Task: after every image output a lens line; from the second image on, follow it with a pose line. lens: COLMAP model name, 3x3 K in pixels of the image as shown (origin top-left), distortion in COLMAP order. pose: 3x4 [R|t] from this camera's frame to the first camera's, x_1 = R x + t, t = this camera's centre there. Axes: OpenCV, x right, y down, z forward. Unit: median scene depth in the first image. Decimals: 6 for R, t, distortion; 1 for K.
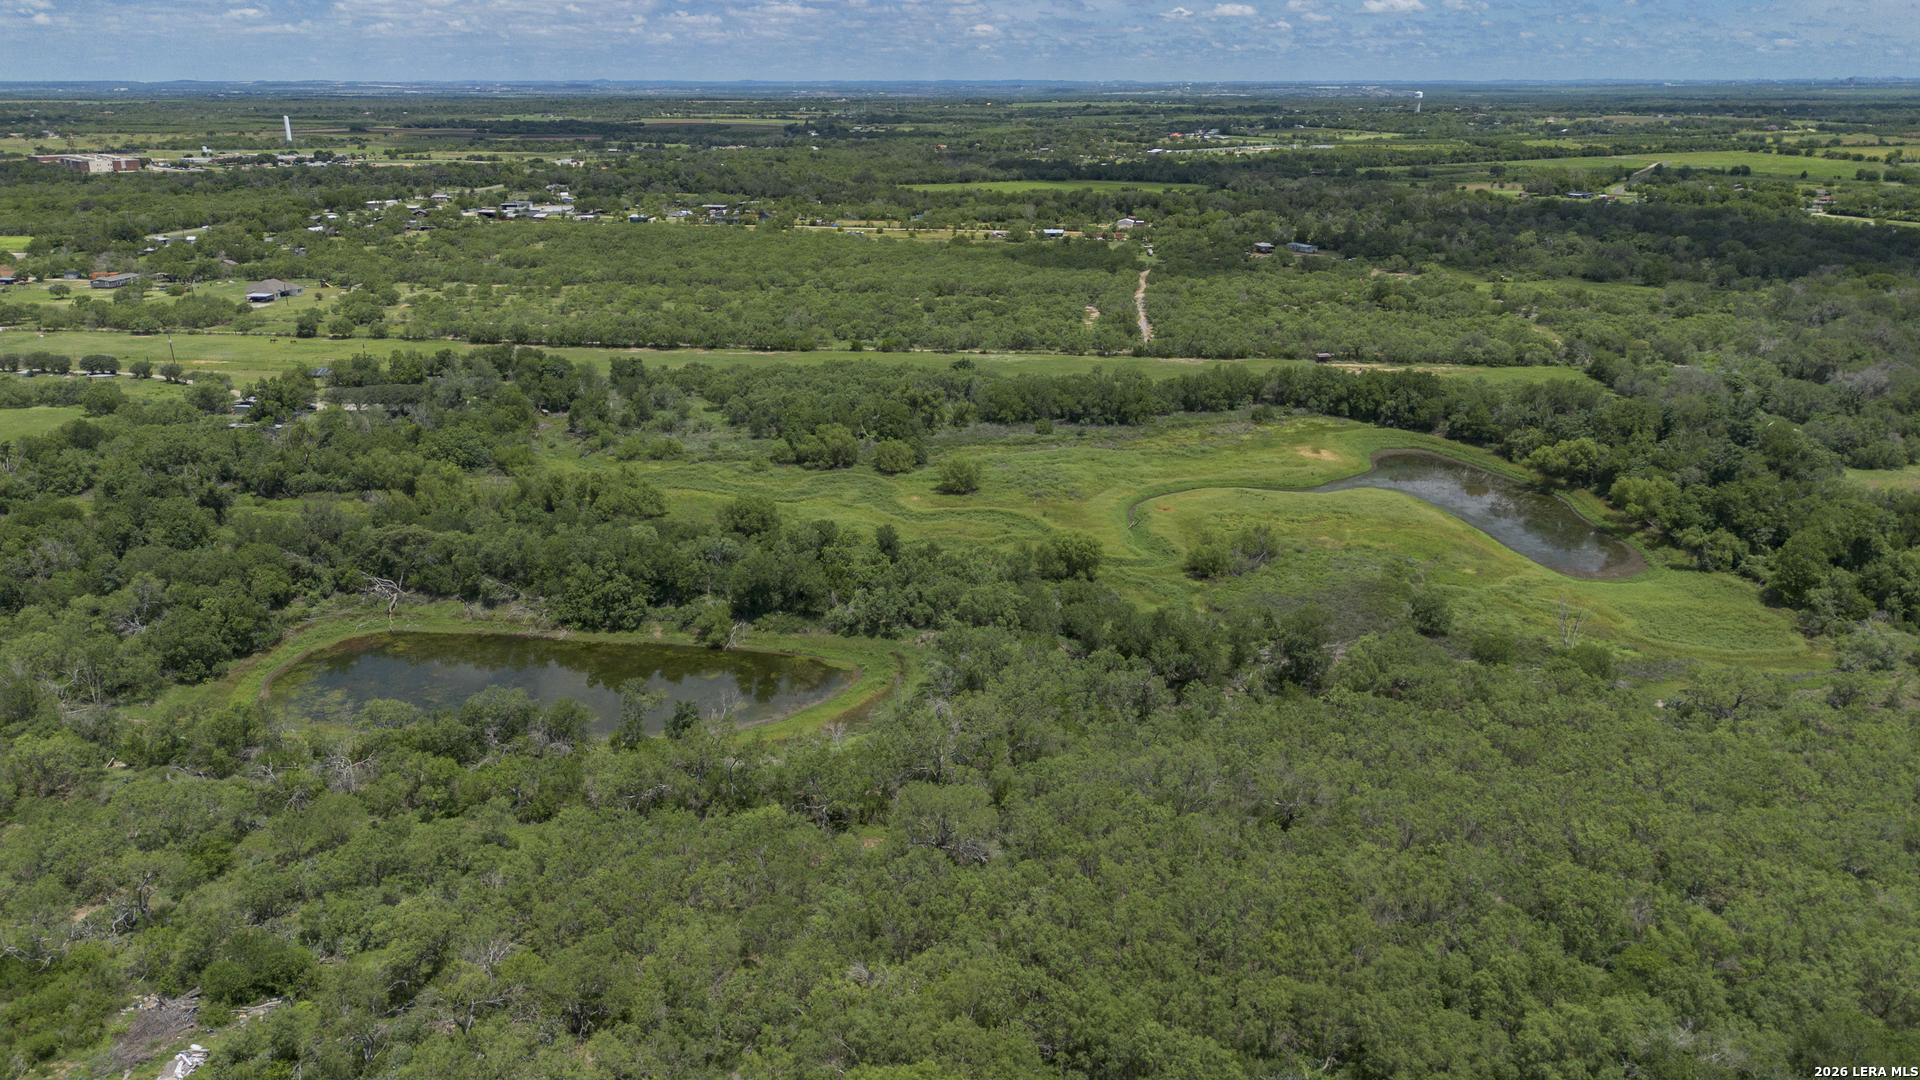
lens RADIAL K [[1397.6, 0, 960.0], [0, 1397.6, 540.0], [0, 0, 1]] dist [0.073019, -0.076199]
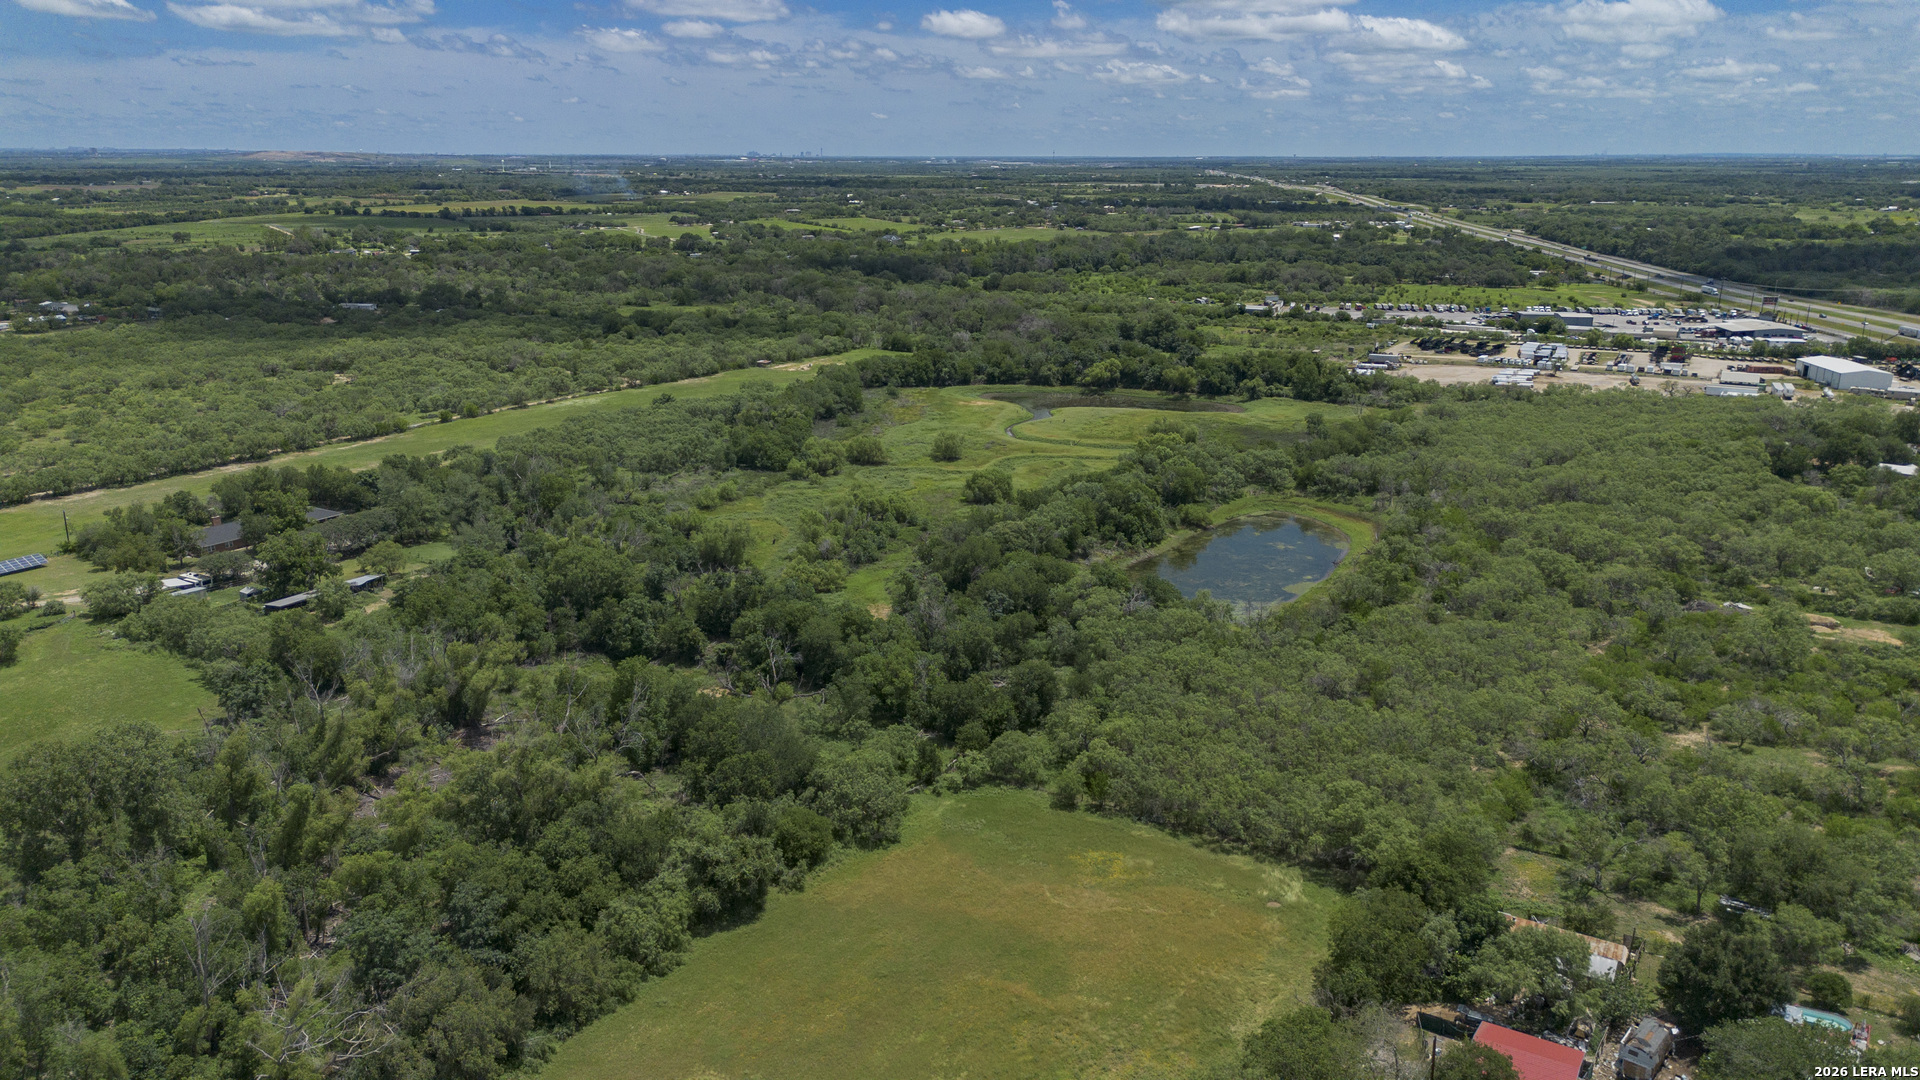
lens RADIAL K [[1354.2, 0, 958.7], [0, 1354.2, 538.8], [0, 0, 1]] dist [0.073882, -0.077081]
pose [[0.448899, -0.242748, 0.859978, -0.761828], [0.274871, 0.953243, 0.125594, -0.082588], [-0.850256, 0.180004, 0.494634, 0.258366]]
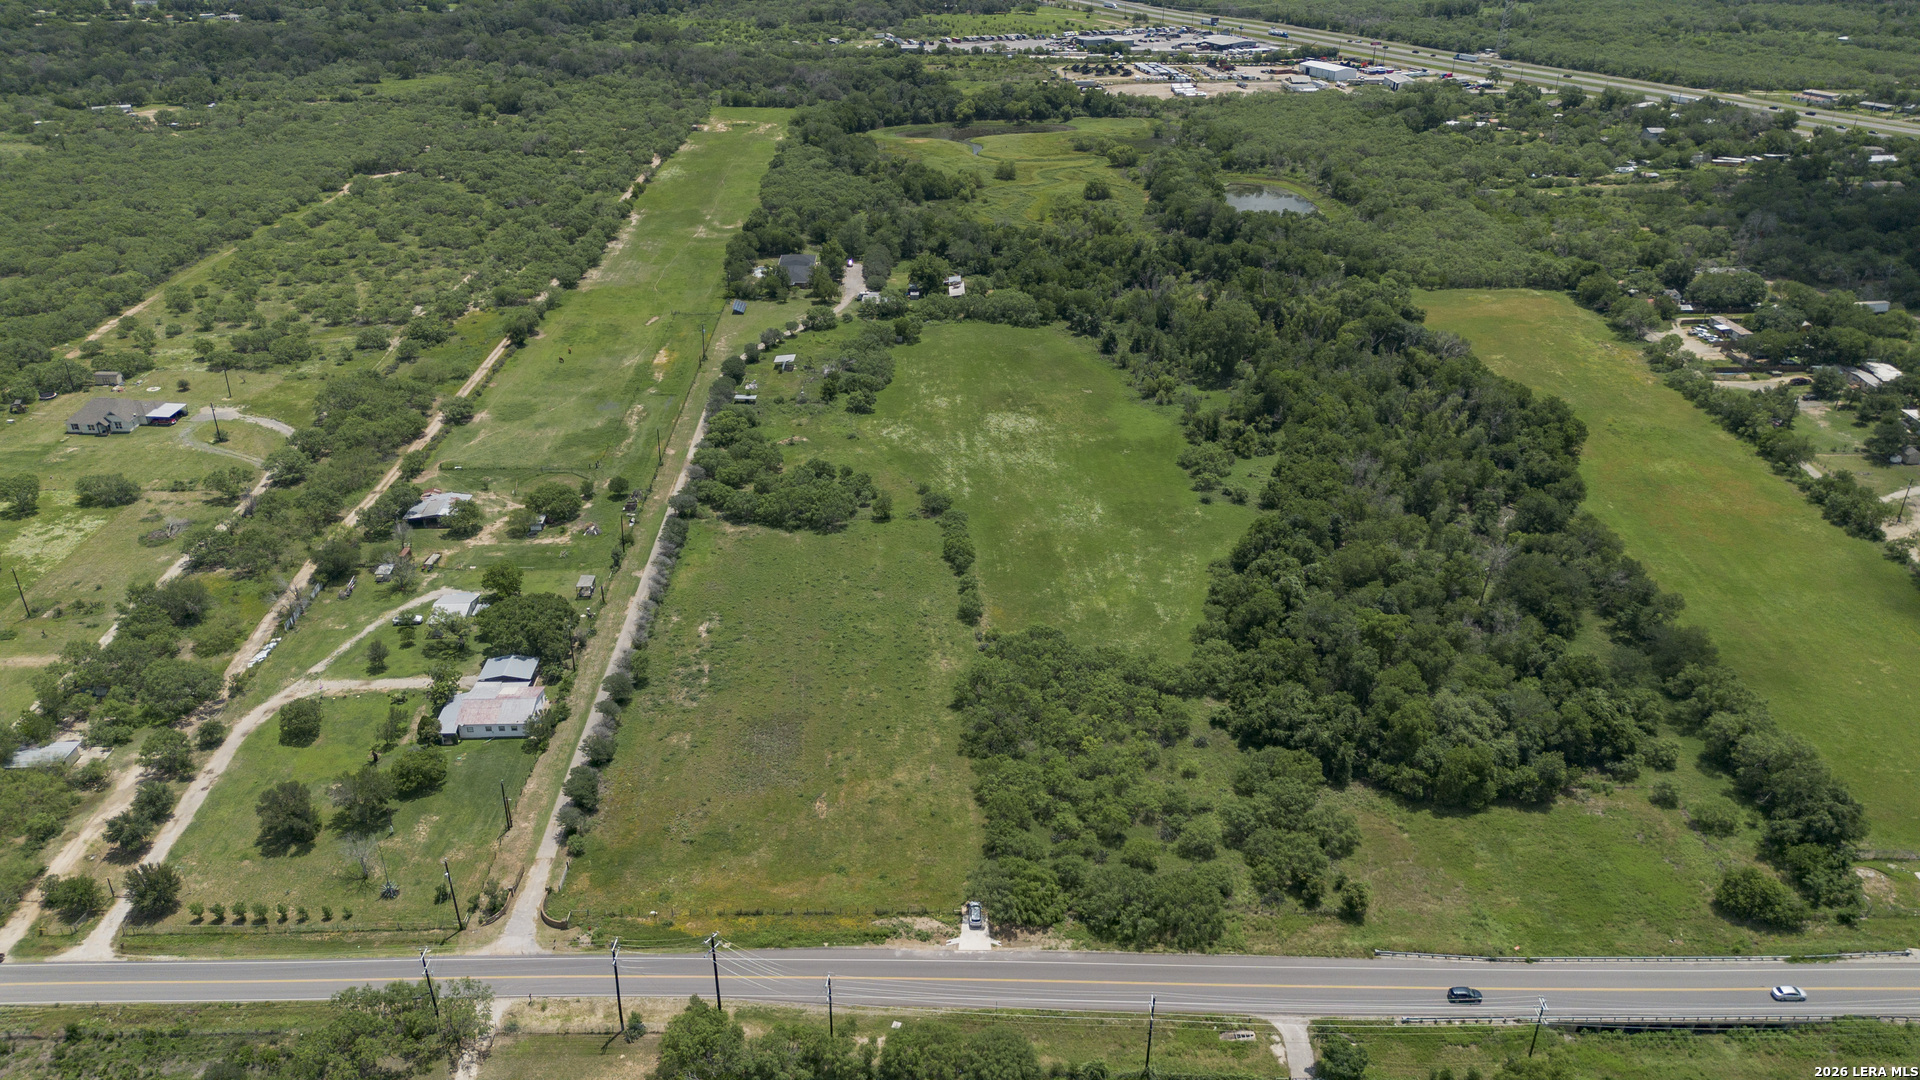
lens RADIAL K [[1354.2, 0, 958.7], [0, 1354.2, 538.8], [0, 0, 1]] dist [0.073882, -0.077081]
pose [[-0.118384, -0.456772, 0.881672, -1.368607], [0.300273, 0.829877, 0.470256, -0.382123], [-0.946478, 0.320413, 0.038912, 0.796462]]
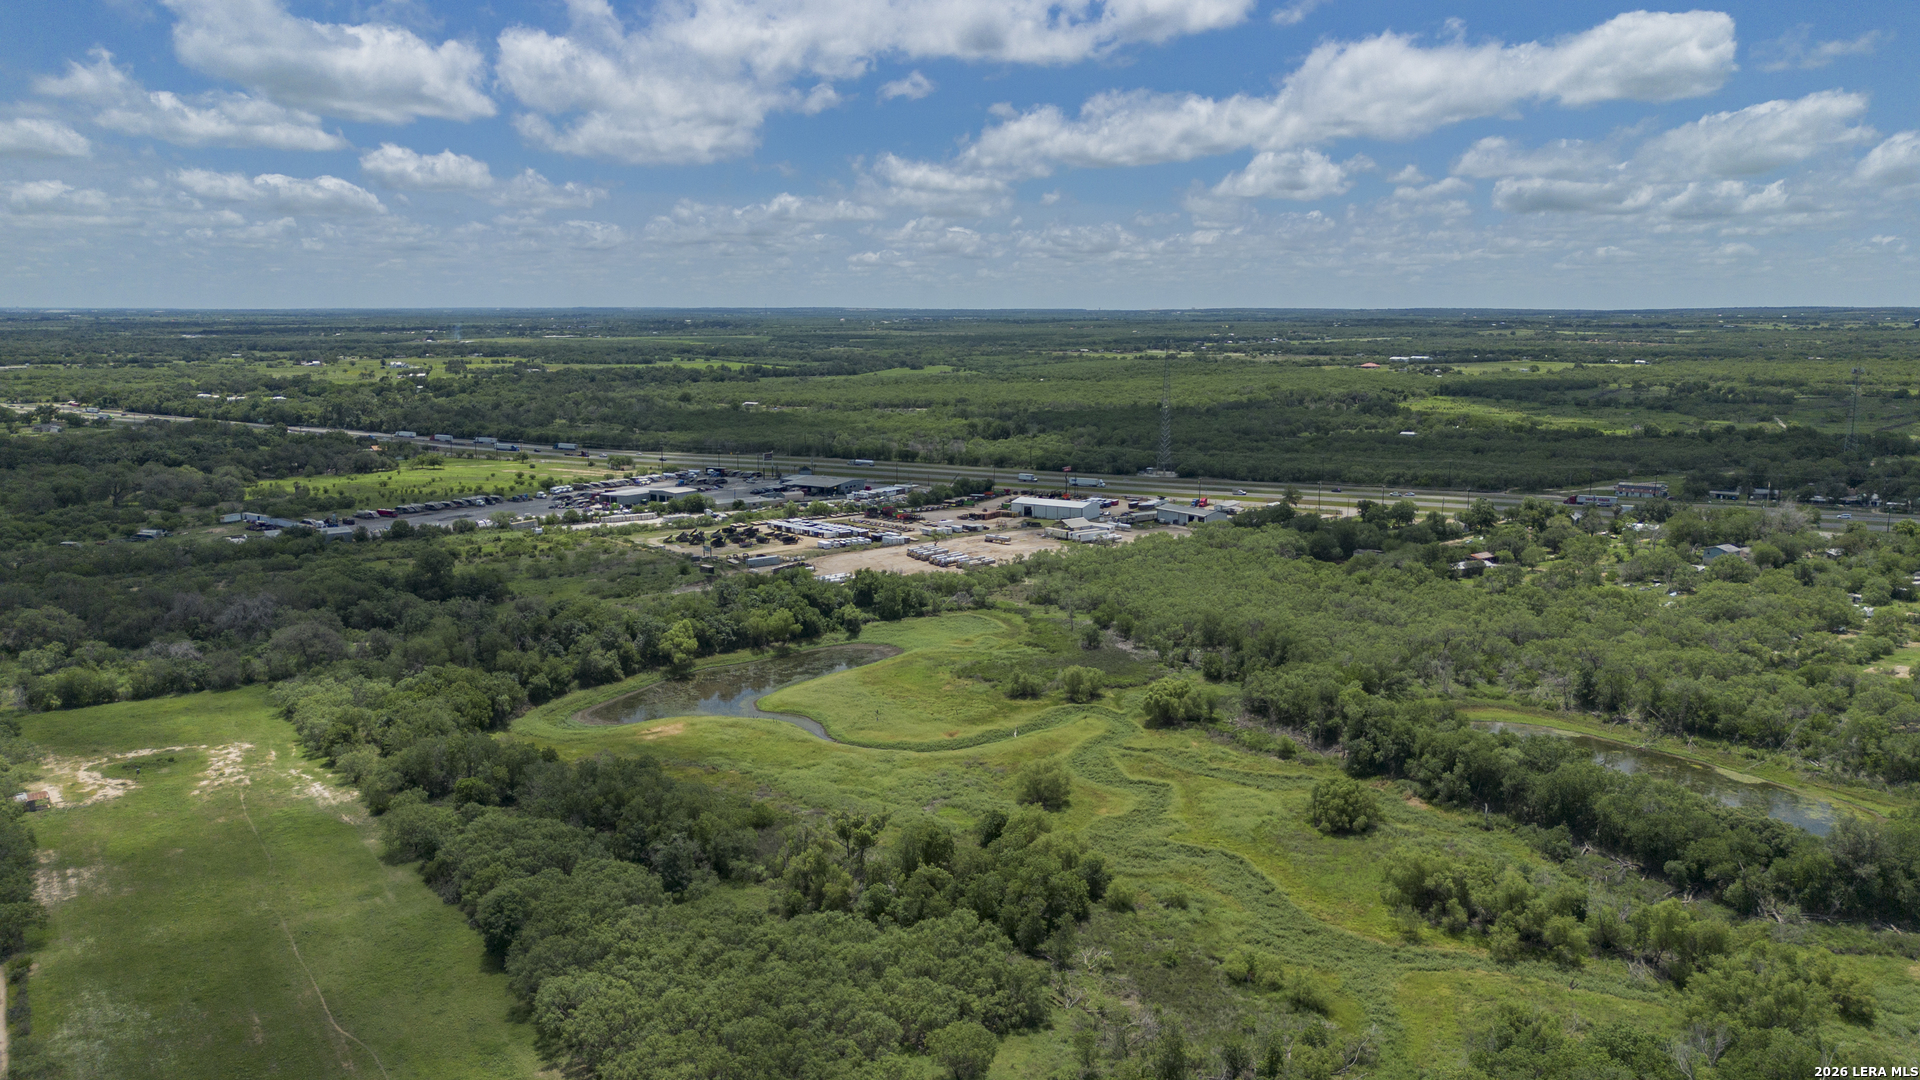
lens RADIAL K [[1394.8, 0, 960.0], [0, 1394.8, 540.0], [0, 0, 1]] dist [0.071219, -0.071397]
pose [[-0.647842, -0.126741, 0.751157, -0.398092], [0.233123, 0.905769, 0.353887, -0.337064], [-0.725227, 0.404375, -0.557249, 0.992970]]
